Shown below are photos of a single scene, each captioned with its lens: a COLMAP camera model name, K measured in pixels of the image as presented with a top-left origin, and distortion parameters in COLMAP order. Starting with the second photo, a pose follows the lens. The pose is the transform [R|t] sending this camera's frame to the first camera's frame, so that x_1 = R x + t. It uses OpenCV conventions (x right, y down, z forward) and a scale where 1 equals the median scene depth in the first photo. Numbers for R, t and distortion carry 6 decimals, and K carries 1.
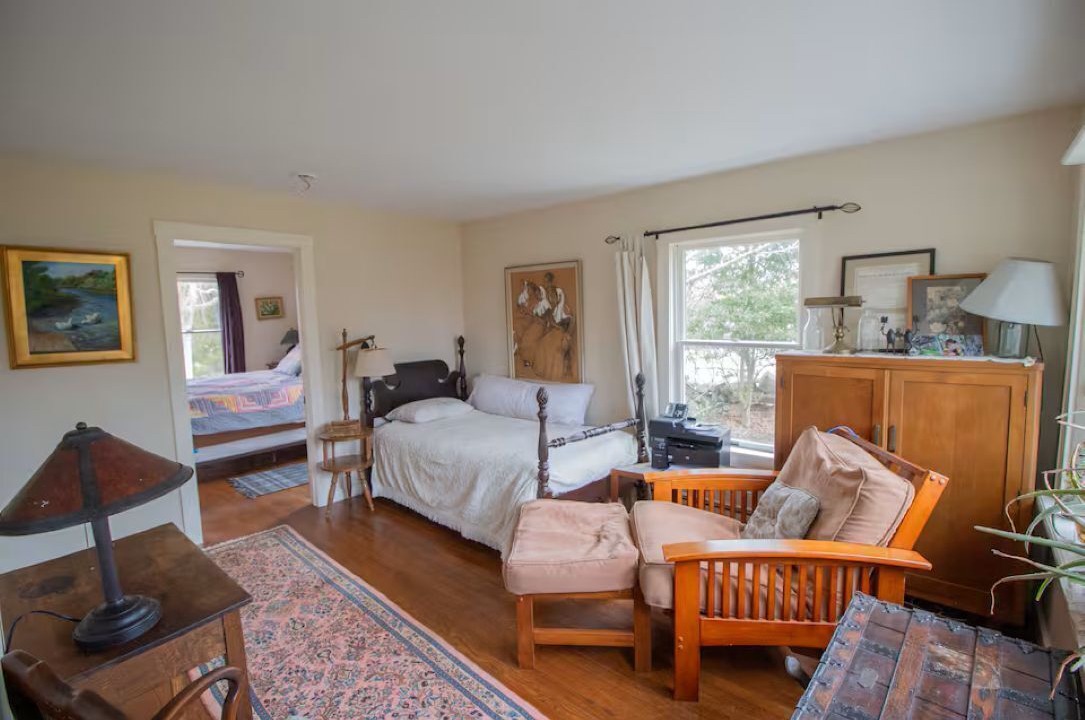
lens RADIAL K [[505.4, 0, 542.1], [0, 505.4, 361.7], [0, 0, 1]] dist [-0.015154, -0.002484]
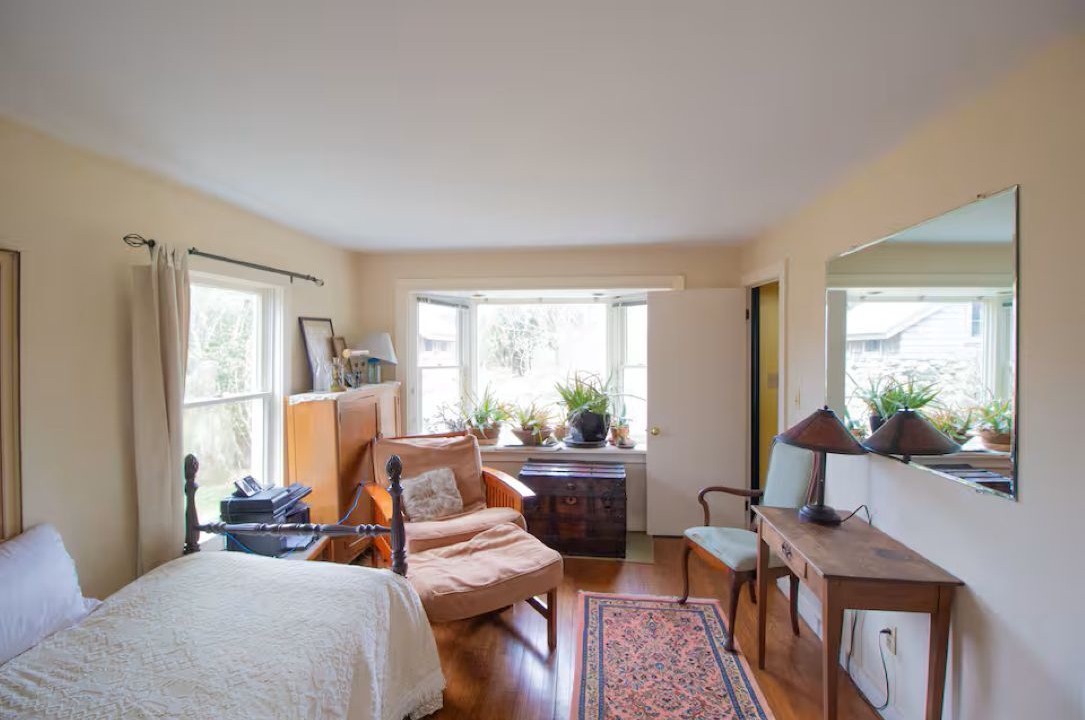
lens RADIAL K [[505.4, 0, 541.5], [0, 505.4, 356.4], [0, 0, 1]] dist [-0.015154, -0.002484]
pose [[-0.608367, 0.000147, 0.793656, -1.019849], [0.085554, 0.994185, 0.065396, -0.185672], [-0.789031, 0.107685, -0.604842, 1.725039]]
